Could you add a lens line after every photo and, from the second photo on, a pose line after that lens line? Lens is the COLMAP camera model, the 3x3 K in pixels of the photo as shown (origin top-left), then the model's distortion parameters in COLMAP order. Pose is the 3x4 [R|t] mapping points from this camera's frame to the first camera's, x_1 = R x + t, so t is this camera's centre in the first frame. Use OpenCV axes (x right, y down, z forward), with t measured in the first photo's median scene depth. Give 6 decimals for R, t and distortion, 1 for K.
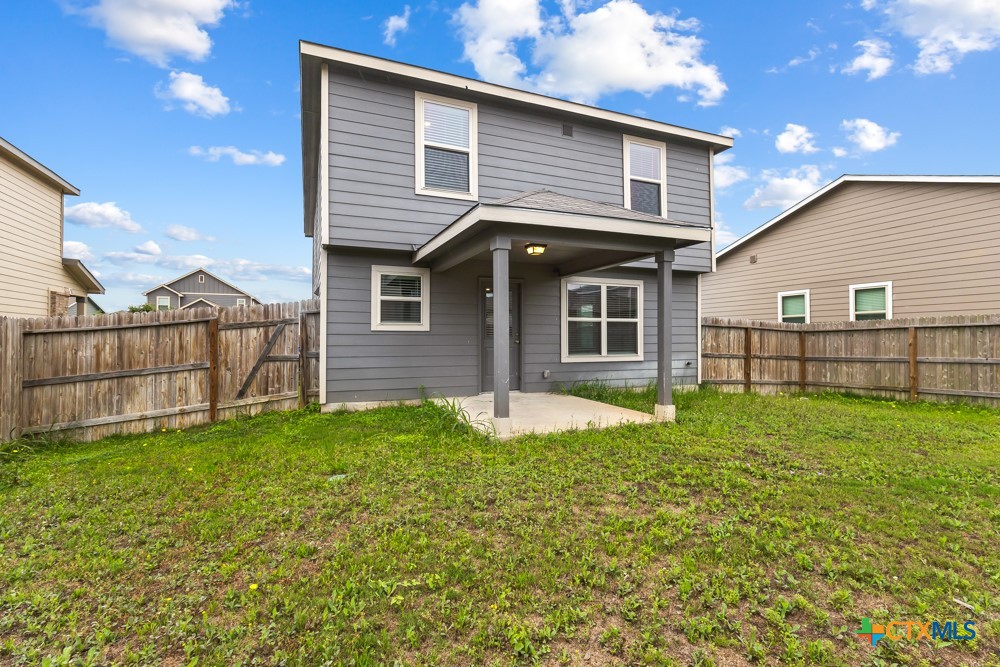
lens RADIAL K [[463.9, 0, 501.2], [0, 463.9, 332.0], [0, 0, 1]] dist [0.001523, -0.000082]
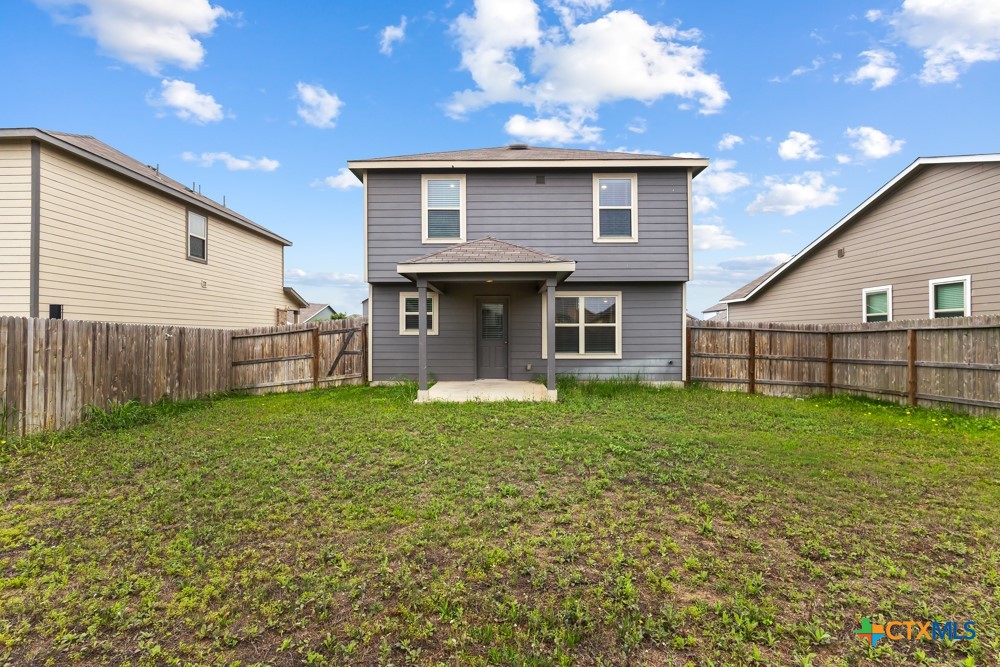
lens RADIAL K [[463.9, 0, 503.0], [0, 463.9, 336.2], [0, 0, 1]] dist [0.001523, -0.000082]
pose [[0.917445, 0.000705, -0.397861, 0.534730], [0.006118, 0.999855, 0.015879, -0.017874], [0.397815, -0.017002, 0.917308, -0.223762]]
